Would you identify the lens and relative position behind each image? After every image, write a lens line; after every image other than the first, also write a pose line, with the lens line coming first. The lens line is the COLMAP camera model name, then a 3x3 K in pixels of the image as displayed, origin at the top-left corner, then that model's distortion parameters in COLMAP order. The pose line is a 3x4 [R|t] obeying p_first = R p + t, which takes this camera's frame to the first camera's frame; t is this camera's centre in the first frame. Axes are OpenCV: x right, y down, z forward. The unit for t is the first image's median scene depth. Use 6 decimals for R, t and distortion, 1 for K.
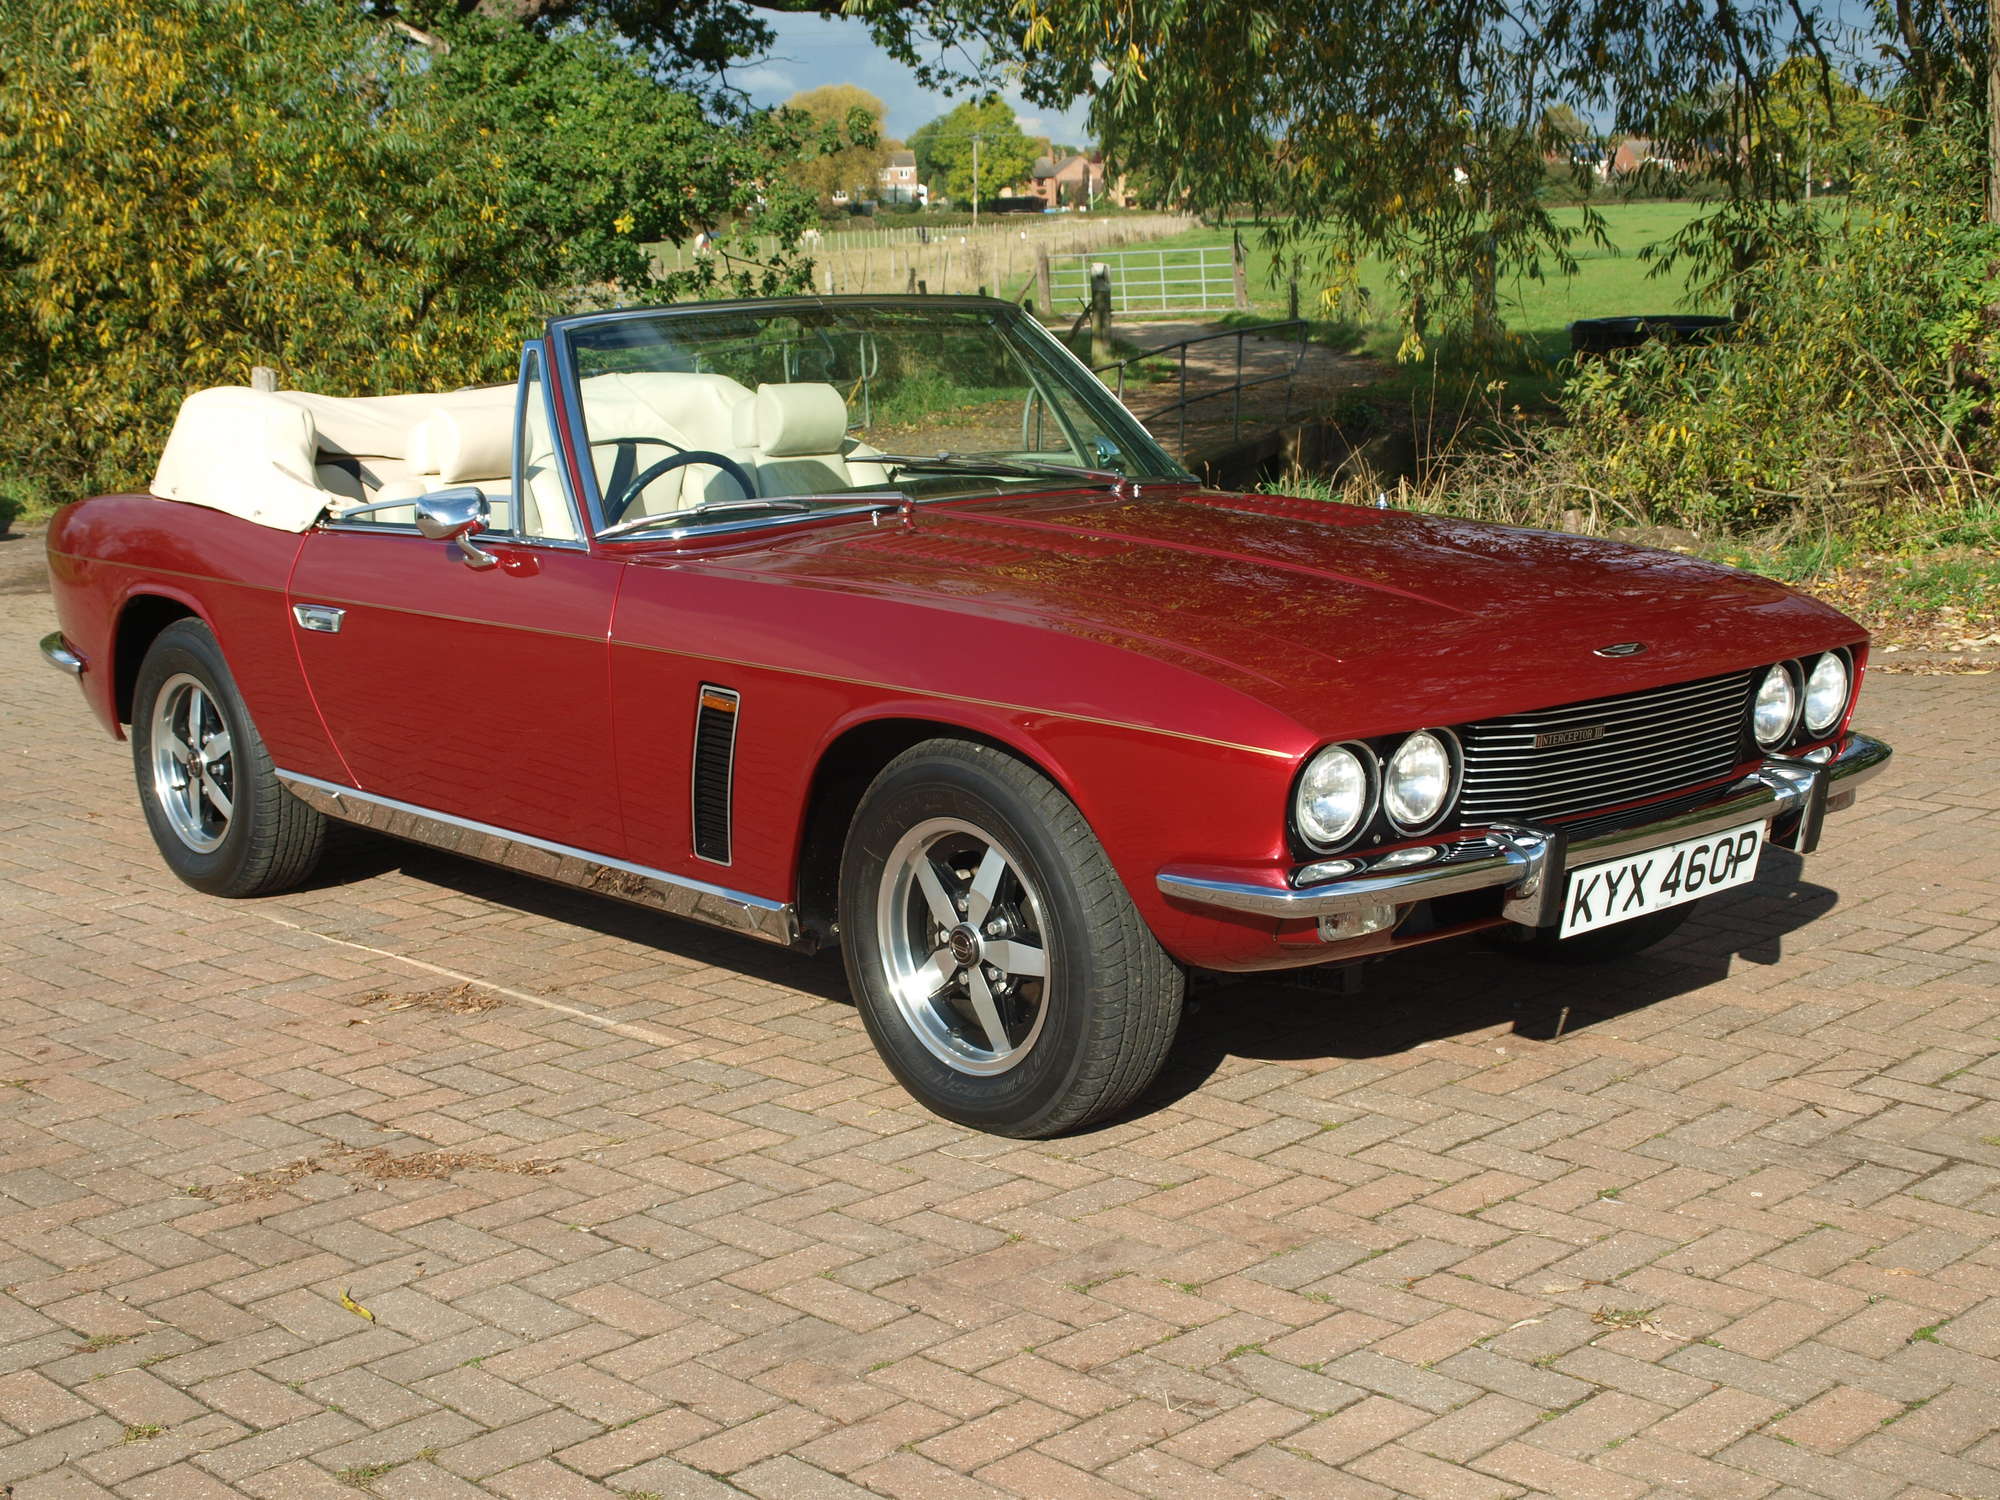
lens RADIAL K [[2846.2, 0, 1000.0], [0, 2846.2, 750.0], [0, 0, 1]] dist [-0.066557, 0.130544]
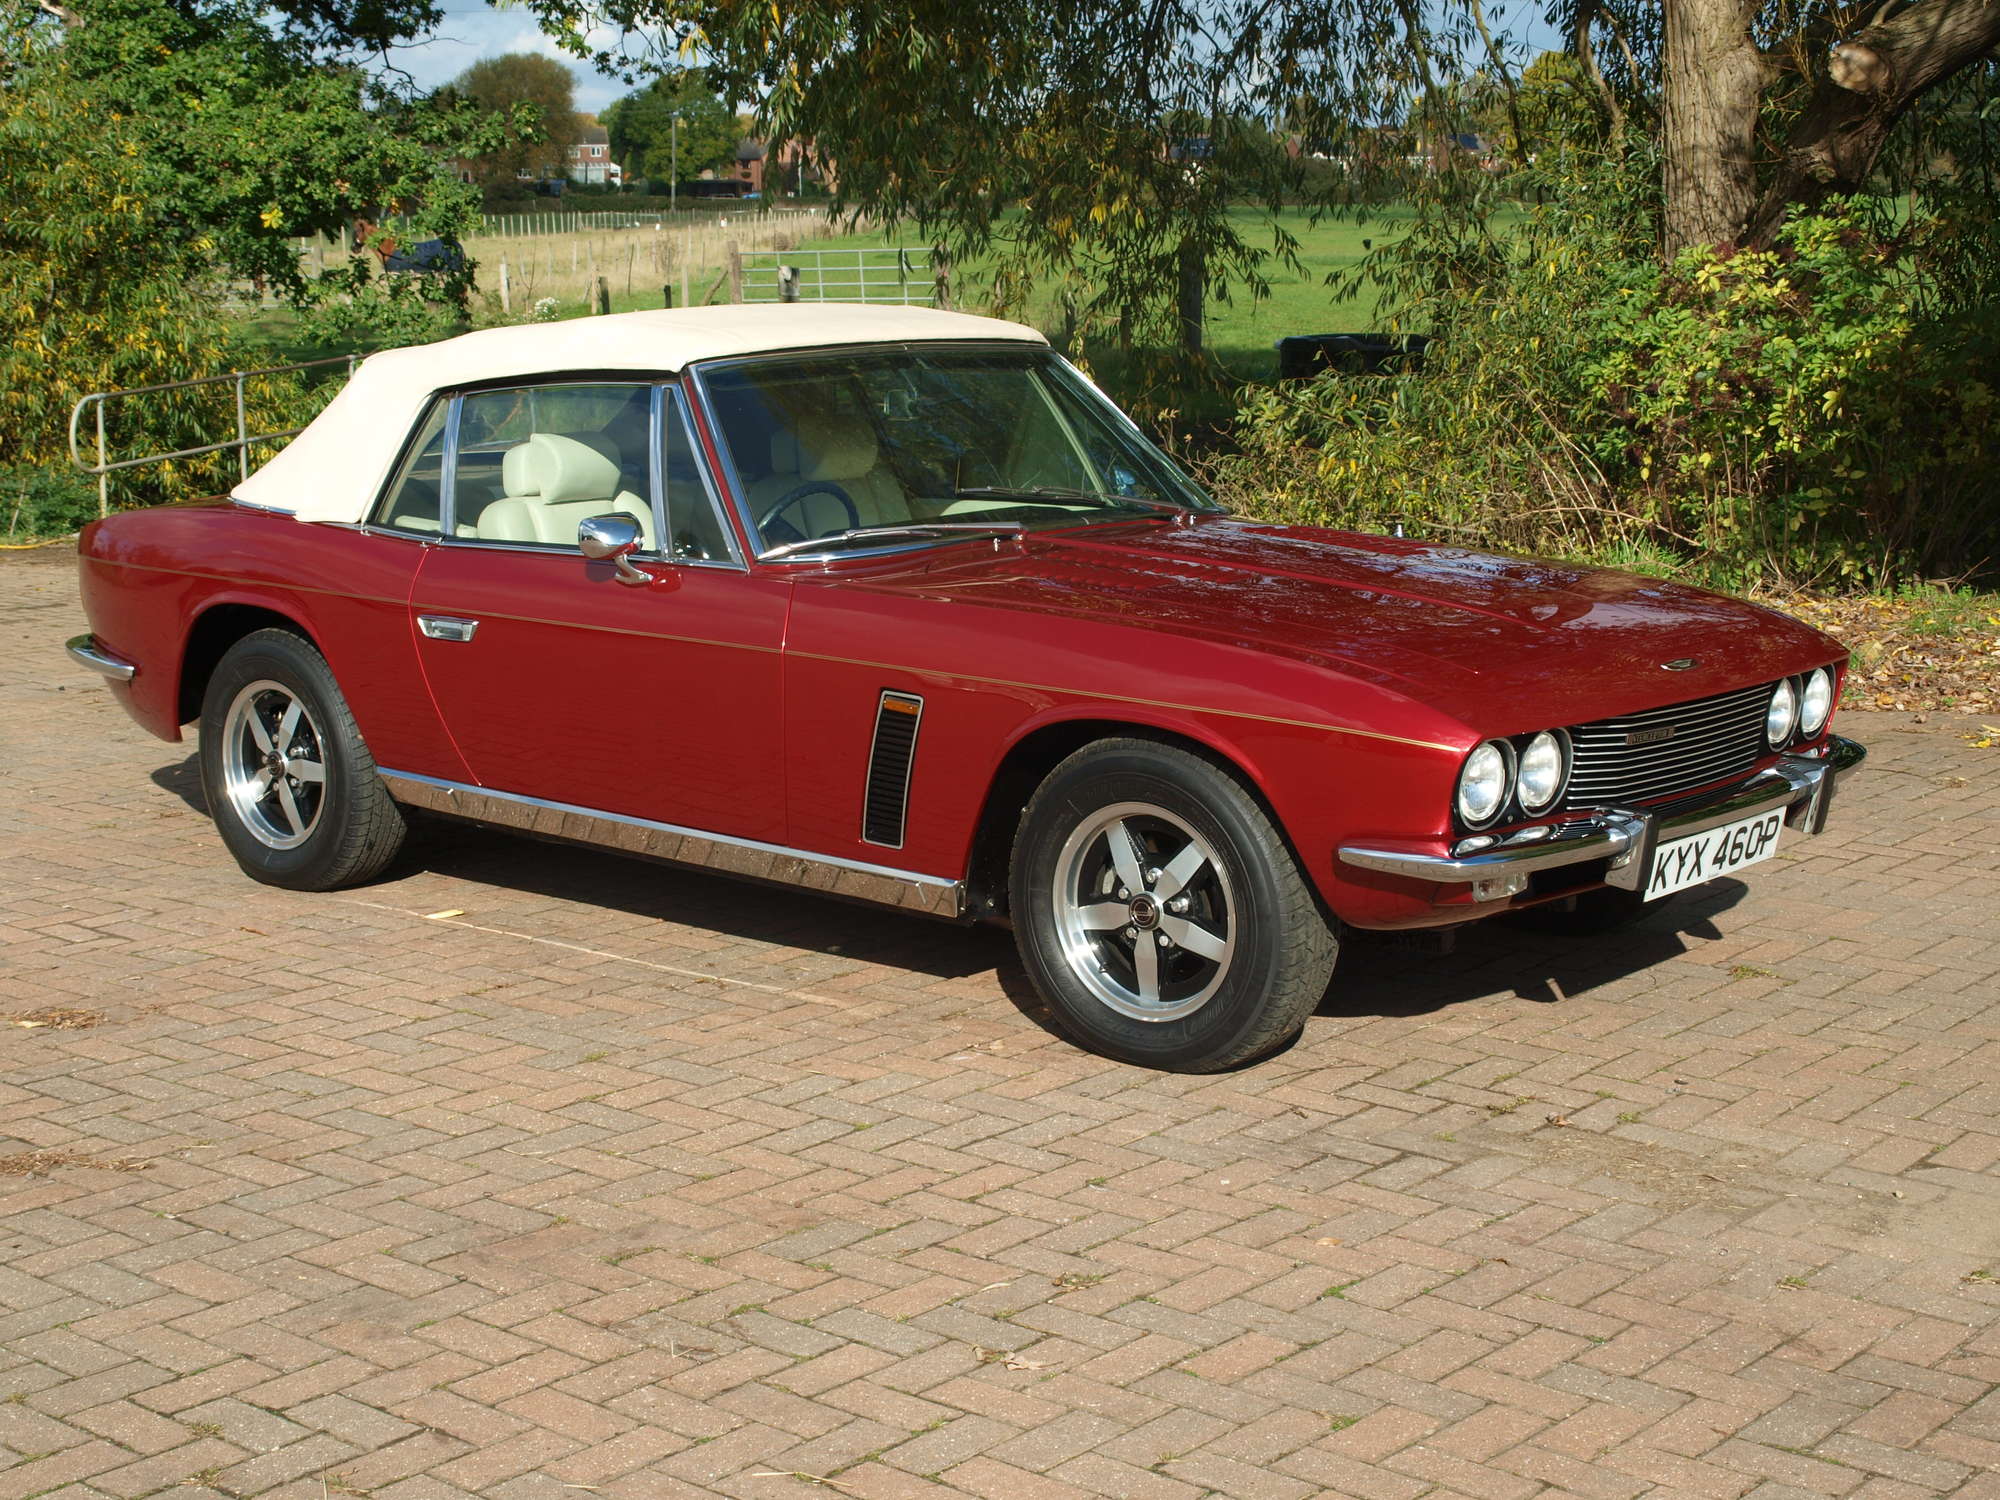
lens RADIAL K [[3030.2, 0, 1000.0], [0, 3030.2, 750.0], [0, 0, 1]] dist [-0.038502, 0.054600]
pose [[0.994539, 0.008349, 0.104033, 0.048326], [-0.007283, 0.999917, -0.010614, -0.002741], [-0.104113, 0.009799, 0.994517, -0.195294]]
